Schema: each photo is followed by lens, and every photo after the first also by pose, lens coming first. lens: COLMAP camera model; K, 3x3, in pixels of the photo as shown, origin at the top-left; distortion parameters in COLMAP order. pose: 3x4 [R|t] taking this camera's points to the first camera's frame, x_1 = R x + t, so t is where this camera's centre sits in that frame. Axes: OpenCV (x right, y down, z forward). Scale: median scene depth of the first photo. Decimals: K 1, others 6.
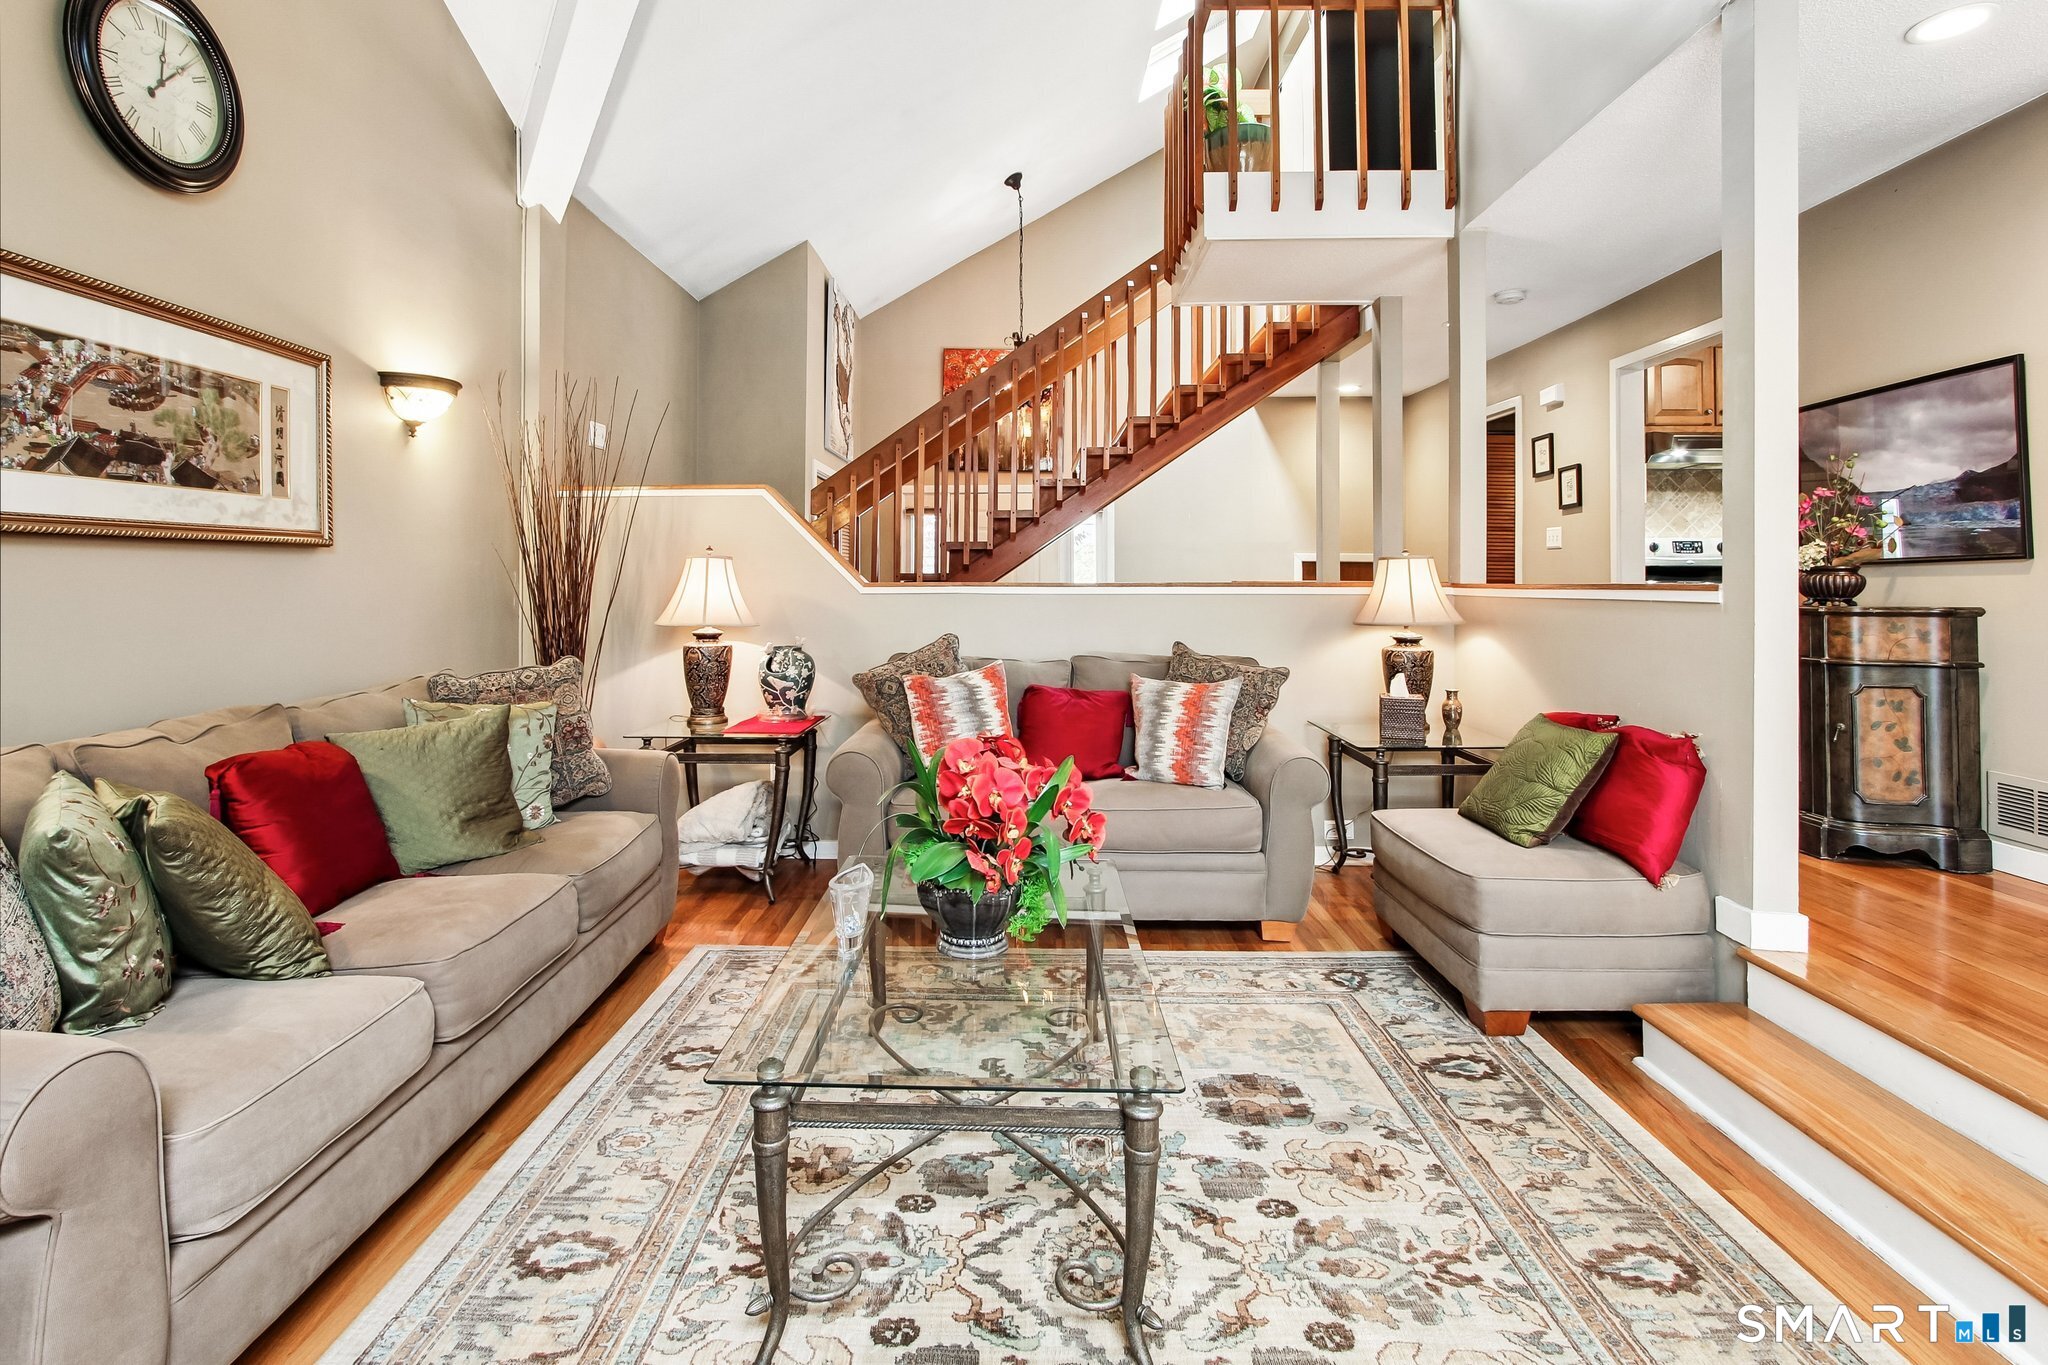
lens RADIAL K [[982.1, 0, 1033.1], [0, 982.1, 547.3], [0, 0, 1]] dist [-0.004144, 0.000861]
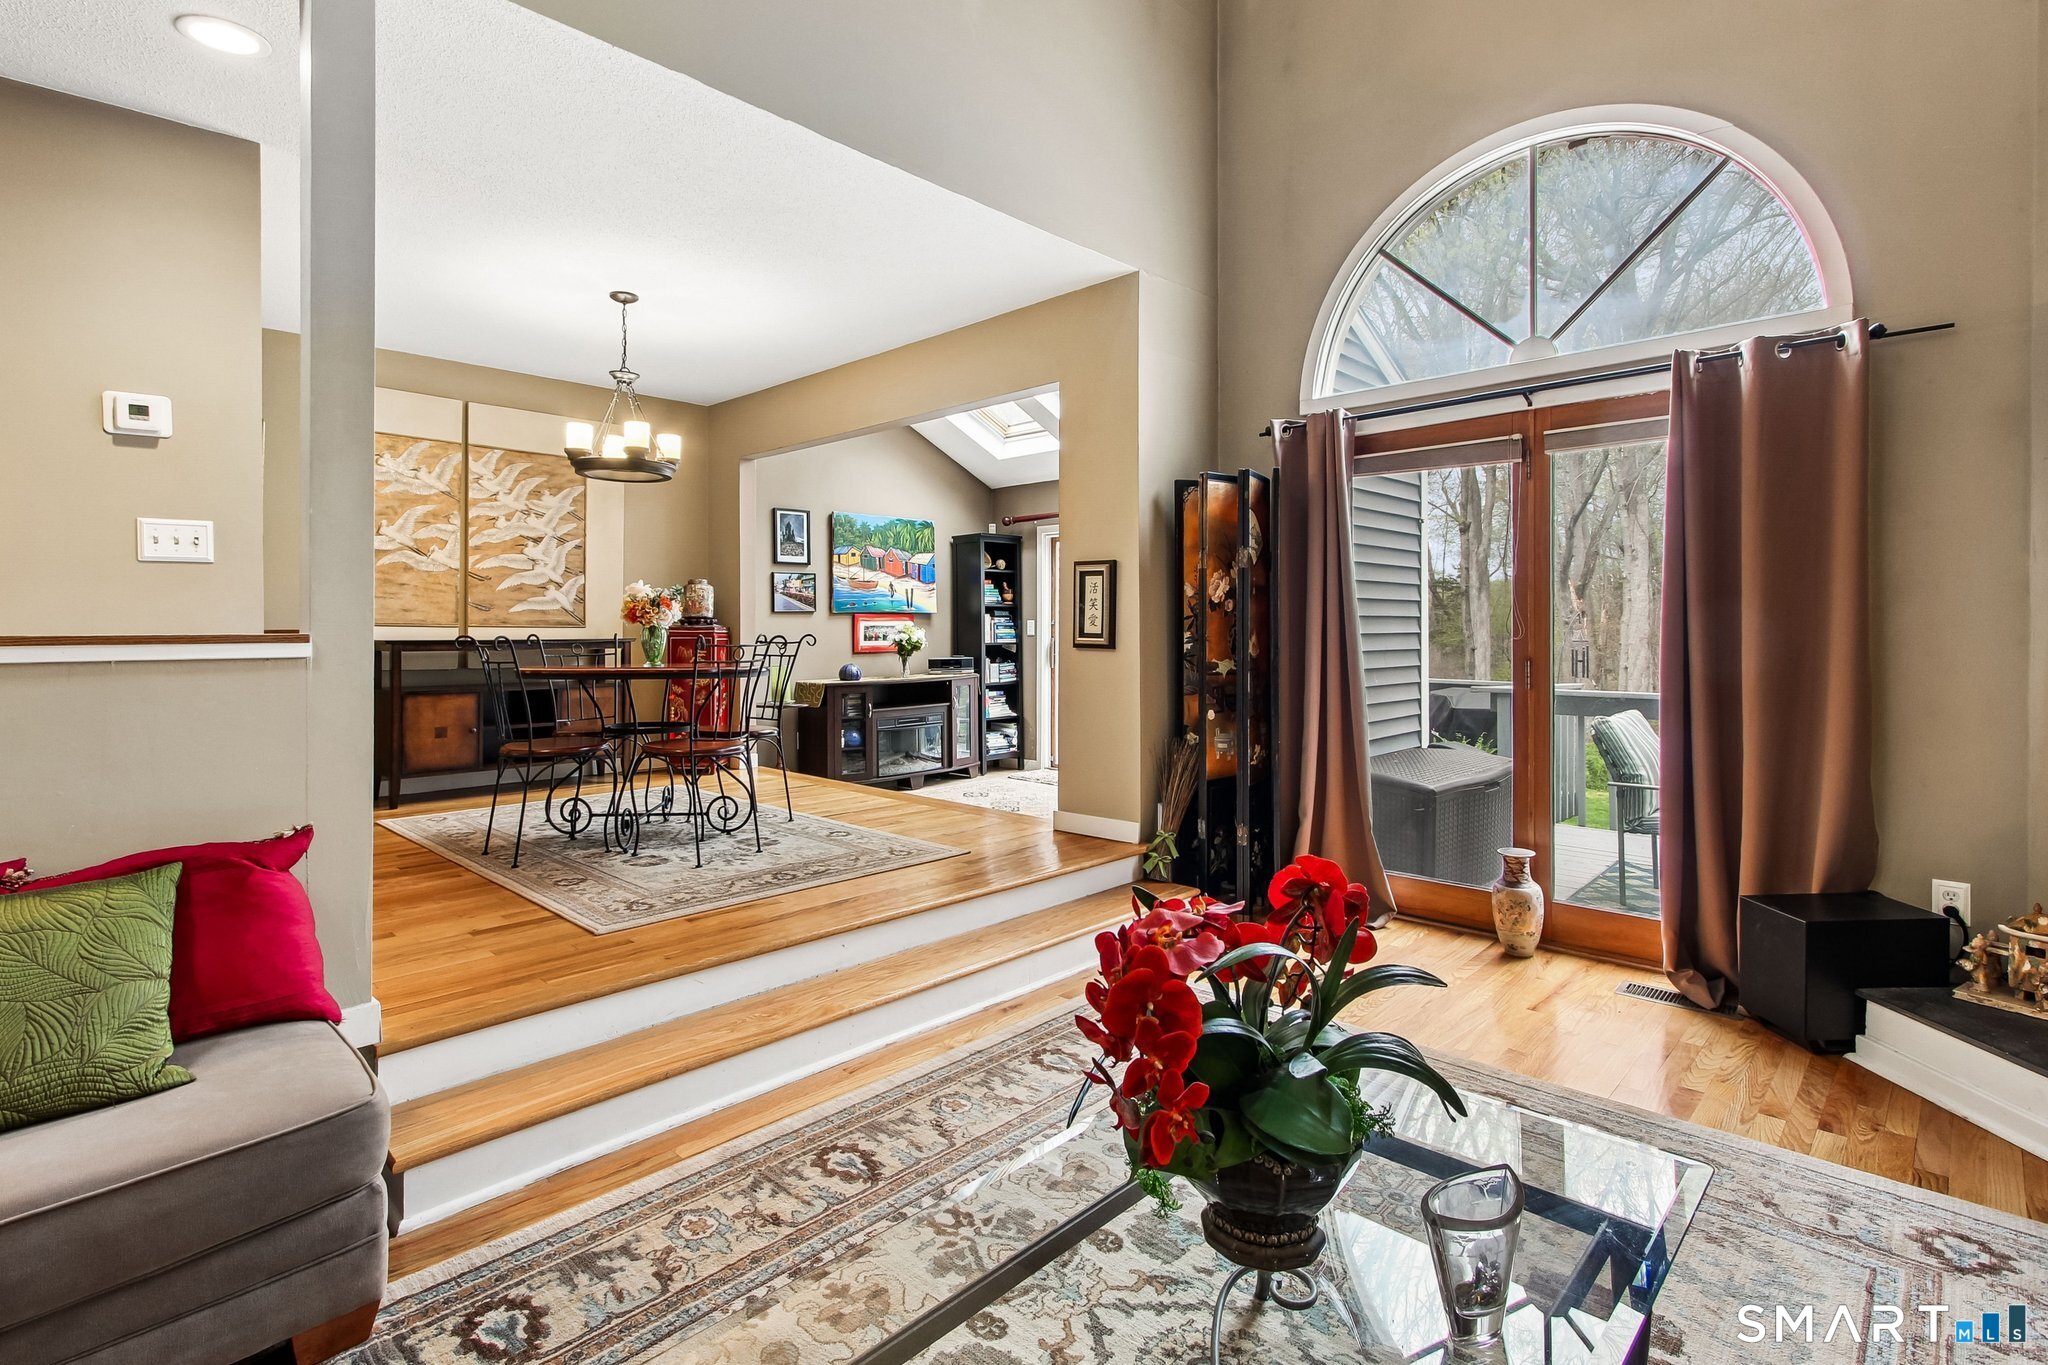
lens RADIAL K [[982.1, 0, 1005.4], [0, 982.1, 629.5], [0, 0, 1]] dist [-0.004144, 0.000861]
pose [[-0.711123, 0.006411, 0.703039, -0.274054], [-0.018832, 0.999426, -0.028163, 0.045724], [-0.702816, -0.033267, -0.710594, 1.142987]]
